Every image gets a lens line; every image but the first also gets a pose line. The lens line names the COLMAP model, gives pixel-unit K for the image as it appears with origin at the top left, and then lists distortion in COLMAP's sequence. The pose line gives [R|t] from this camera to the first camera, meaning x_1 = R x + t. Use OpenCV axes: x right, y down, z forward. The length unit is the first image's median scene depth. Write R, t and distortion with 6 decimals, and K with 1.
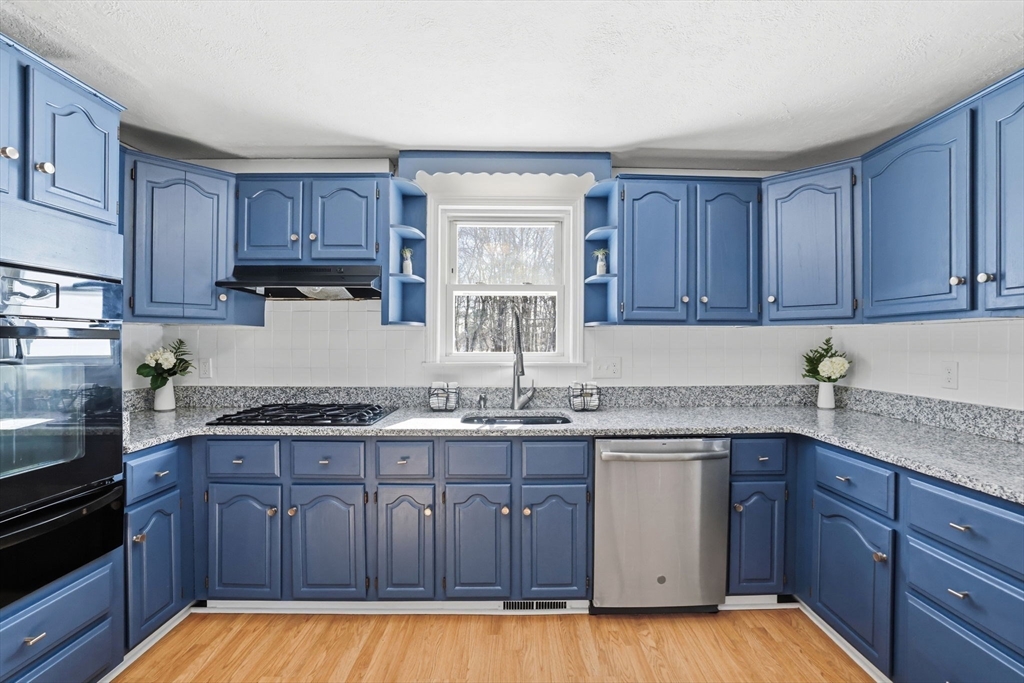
lens RADIAL K [[453.1, 0, 517.1], [0, 453.1, 338.9], [0, 0, 1]] dist [-0.049049, 0.017697]
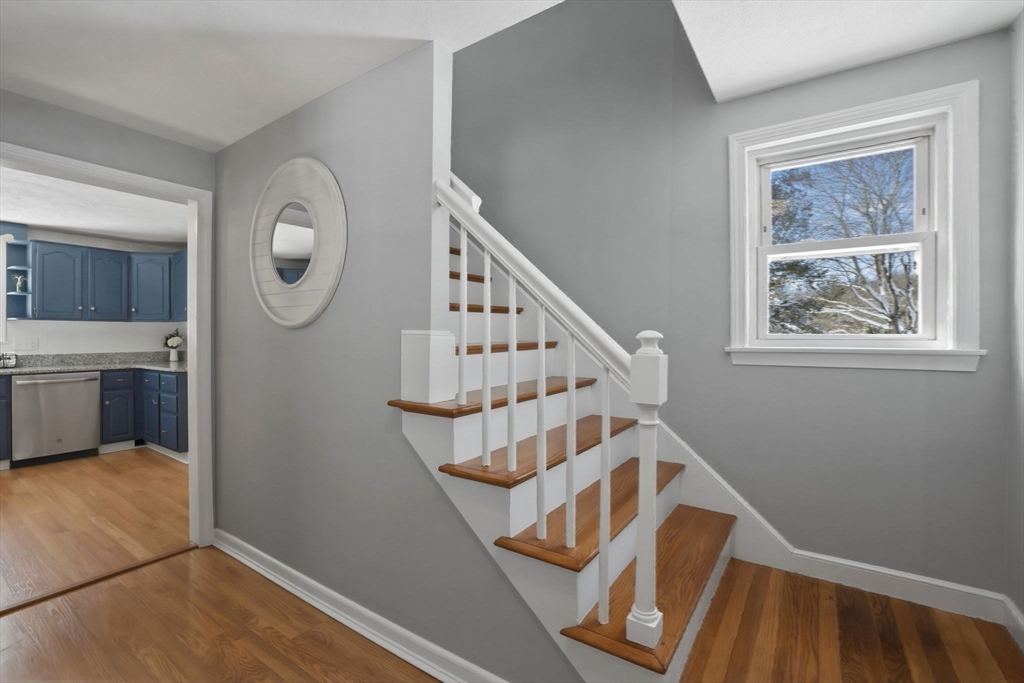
lens RADIAL K [[453.1, 0, 517.1], [0, 453.1, 338.9], [0, 0, 1]] dist [-0.049049, 0.017697]
pose [[0.568692, -0.008552, 0.822506, -0.122872], [0.002693, 0.999960, 0.008535, 0.036259], [-0.822546, -0.002639, 0.568692, -1.637943]]
